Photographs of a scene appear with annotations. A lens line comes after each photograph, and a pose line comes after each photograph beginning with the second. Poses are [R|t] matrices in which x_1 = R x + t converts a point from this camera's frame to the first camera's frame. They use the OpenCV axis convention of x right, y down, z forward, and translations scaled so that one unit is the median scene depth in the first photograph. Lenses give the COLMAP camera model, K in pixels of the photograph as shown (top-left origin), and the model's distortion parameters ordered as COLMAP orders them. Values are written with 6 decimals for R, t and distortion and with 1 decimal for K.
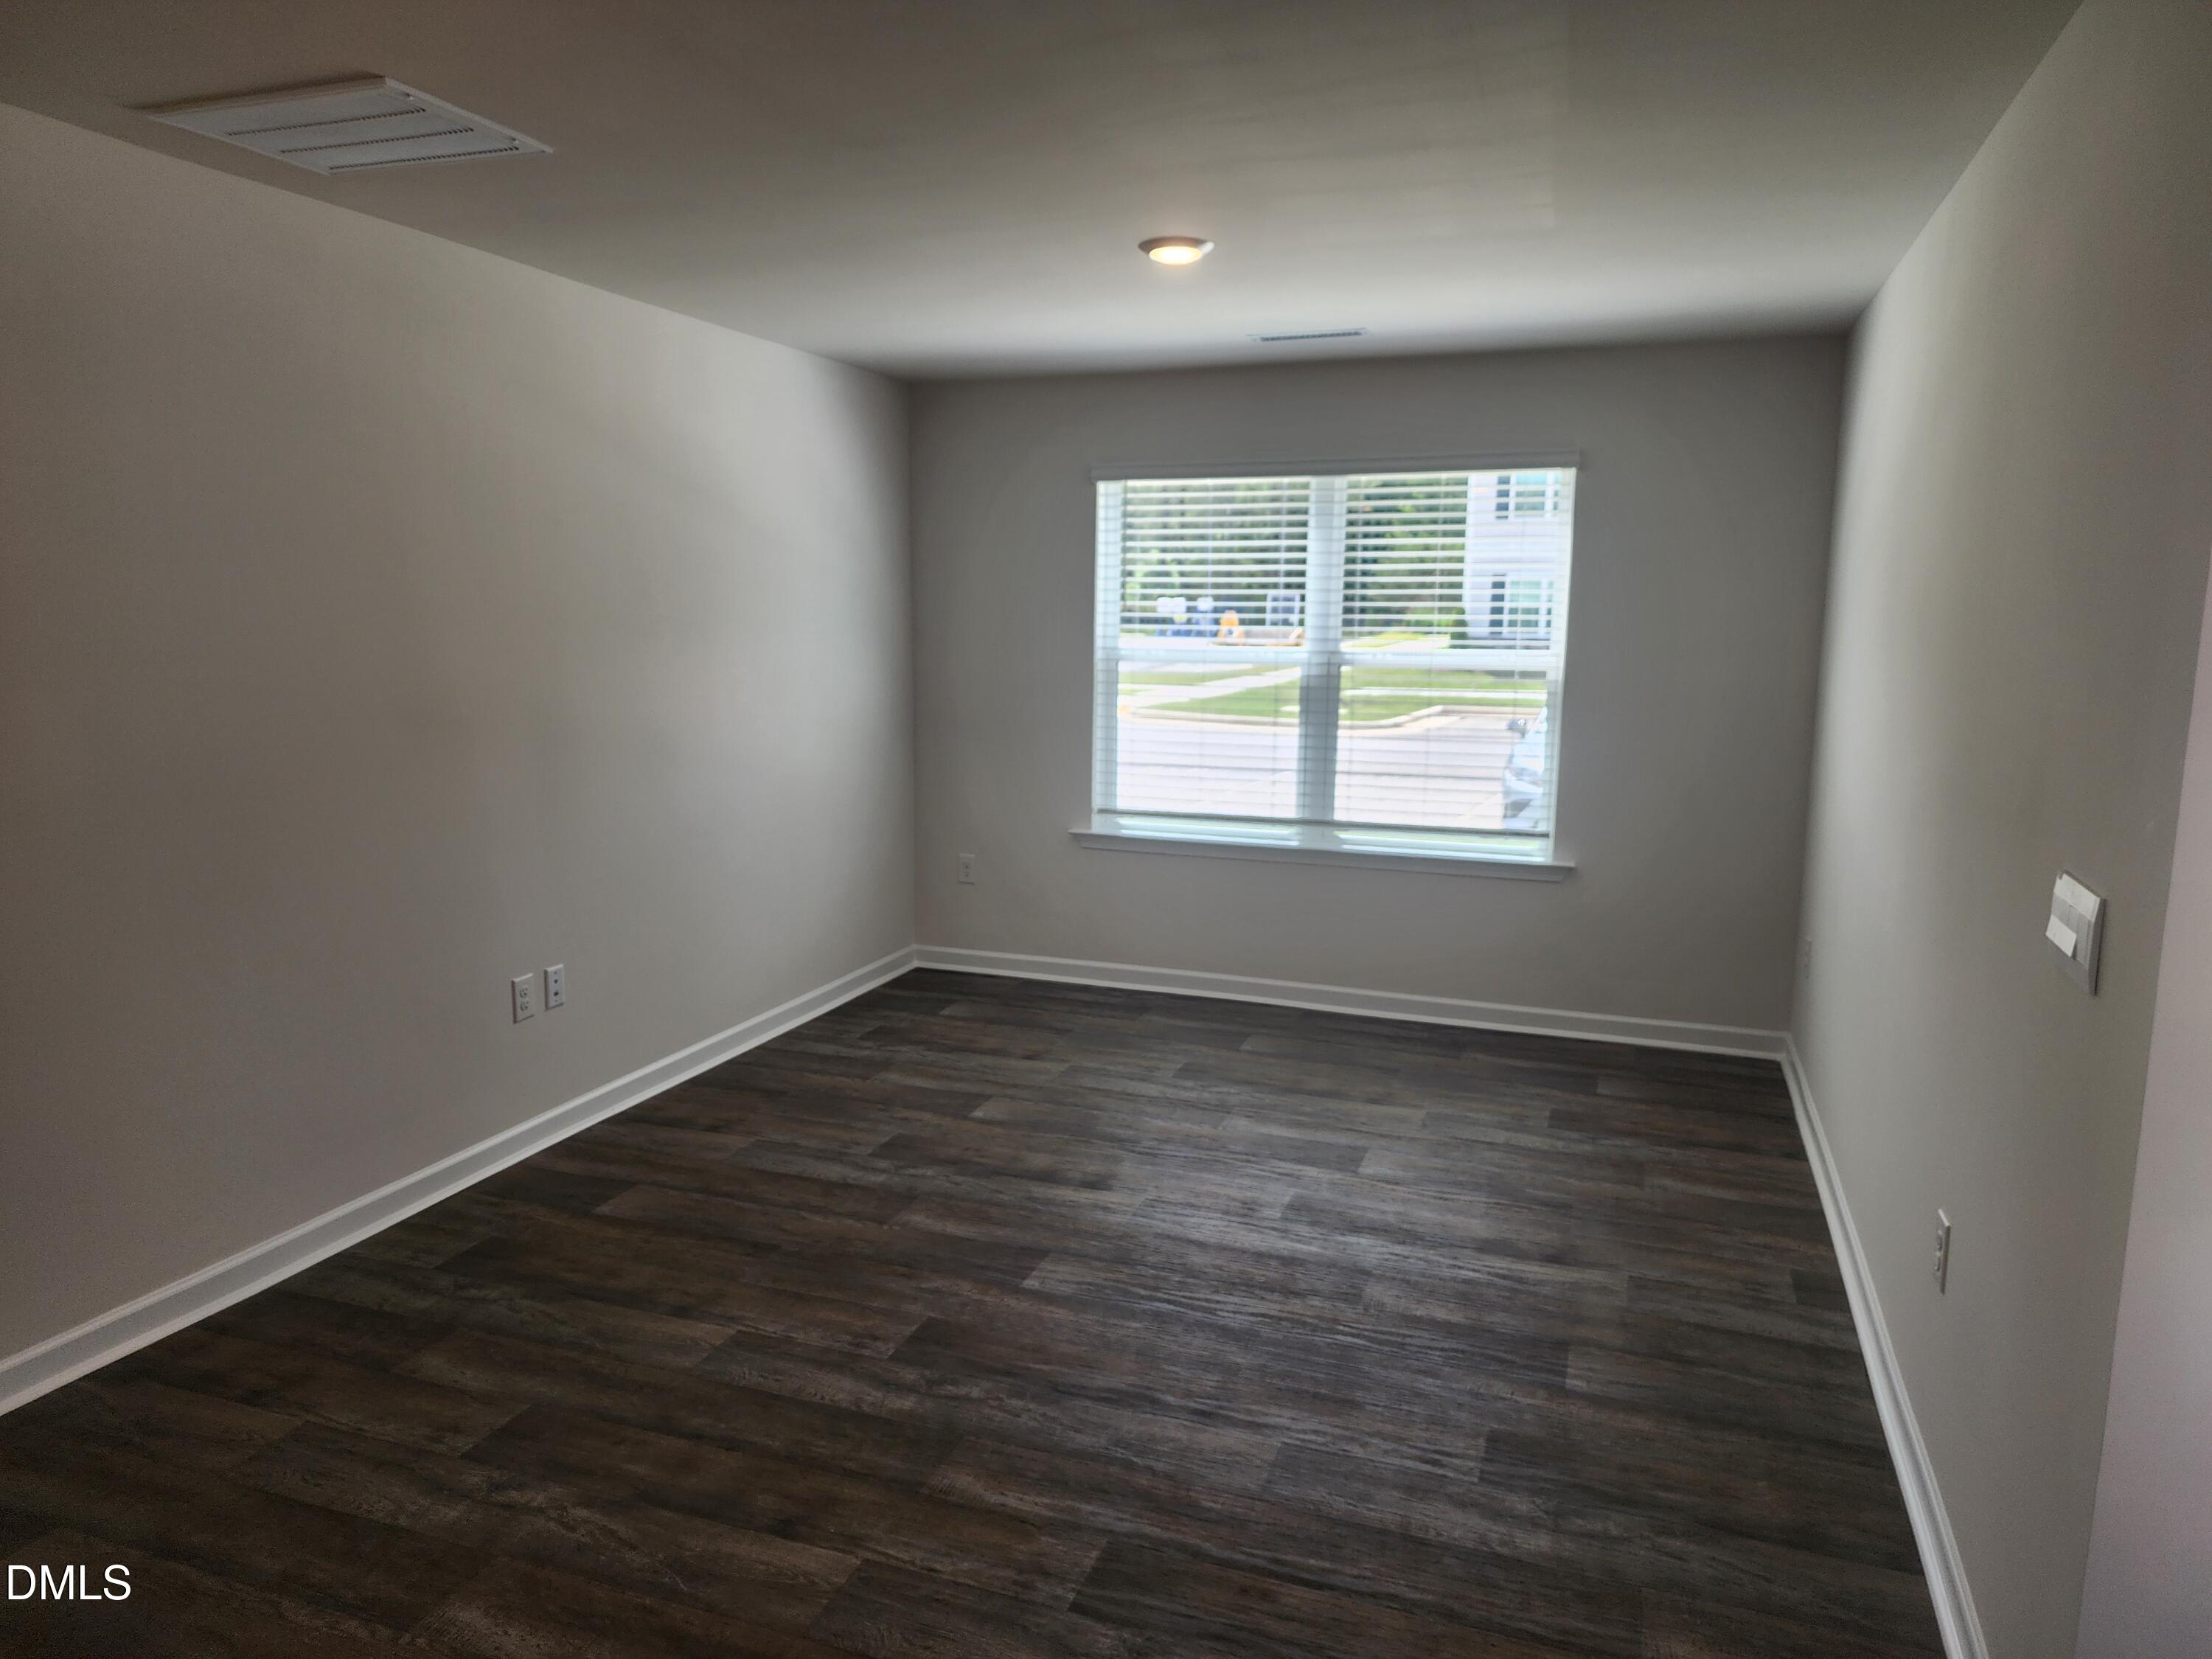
lens RADIAL K [[1466.9, 0, 1126.0], [0, 1466.9, 772.6], [0, 0, 1]] dist [0.056166, -0.032665]
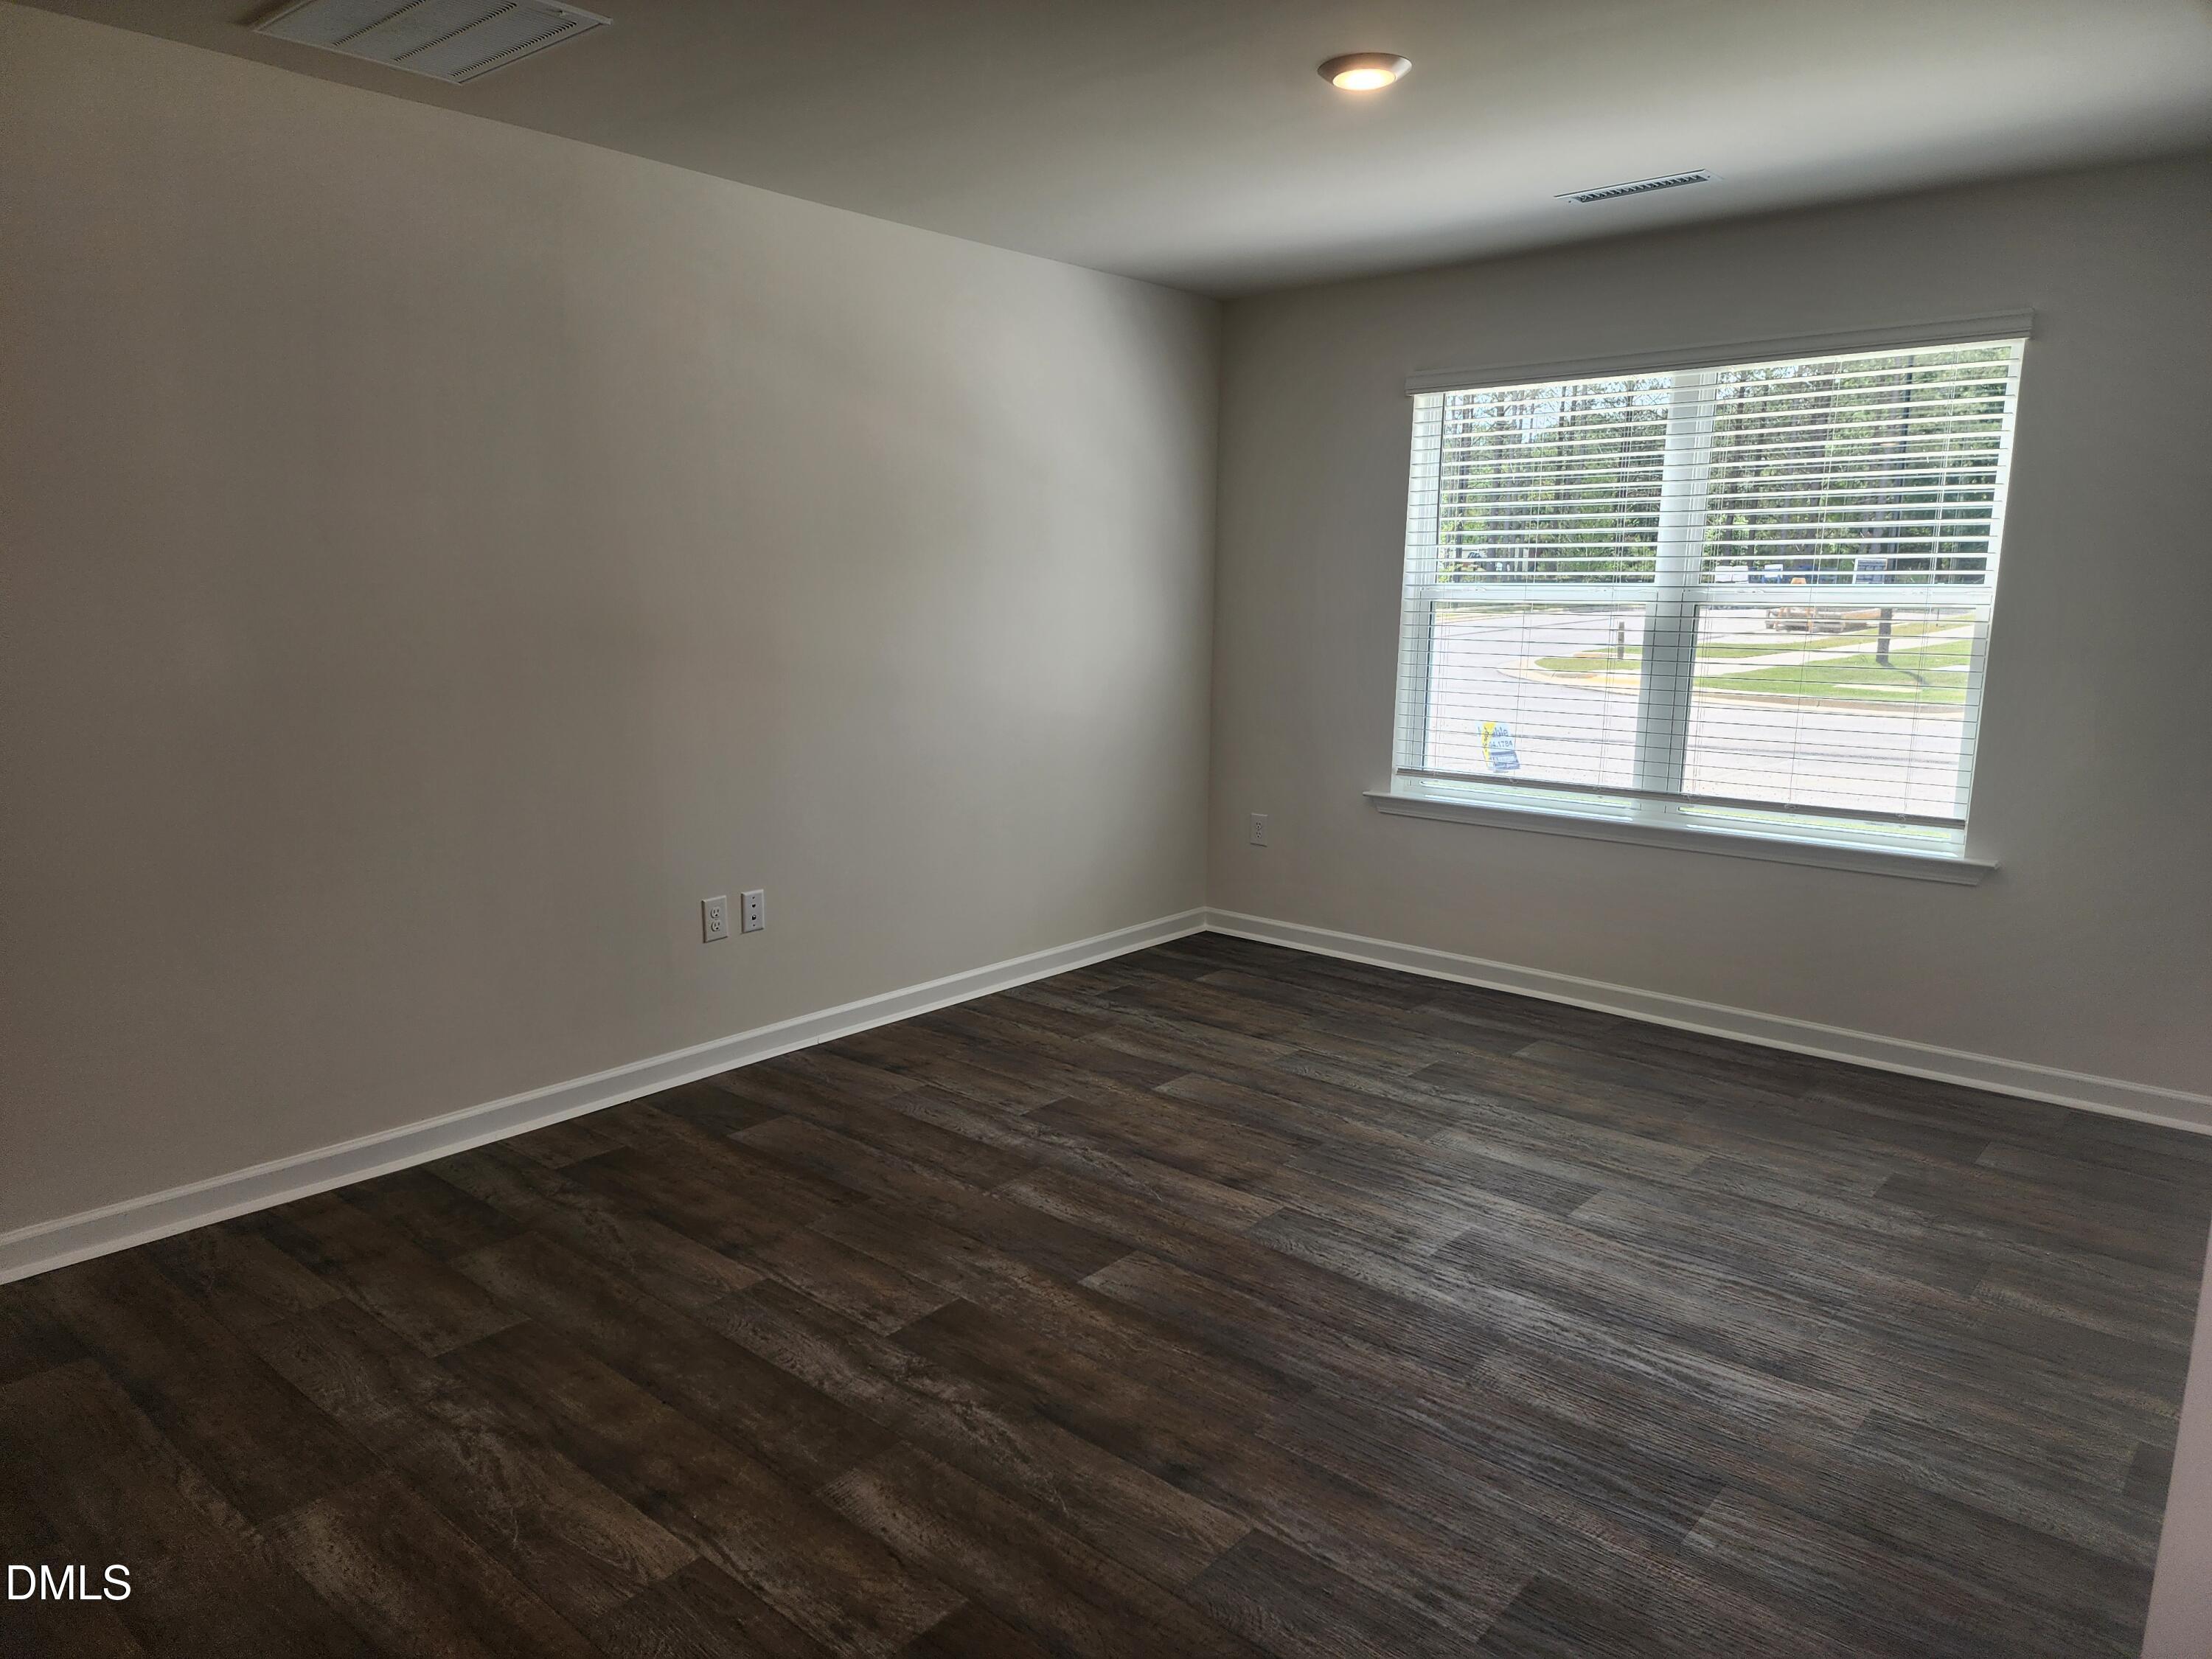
lens RADIAL K [[1466.9, 0, 1111.8], [0, 1466.9, 812.9], [0, 0, 1]] dist [0.056166, -0.032665]
pose [[0.933408, 0.053833, -0.354757, 0.185973], [-0.037609, 0.997914, 0.052477, 0.014999], [0.356842, -0.035640, 0.933485, 0.145790]]
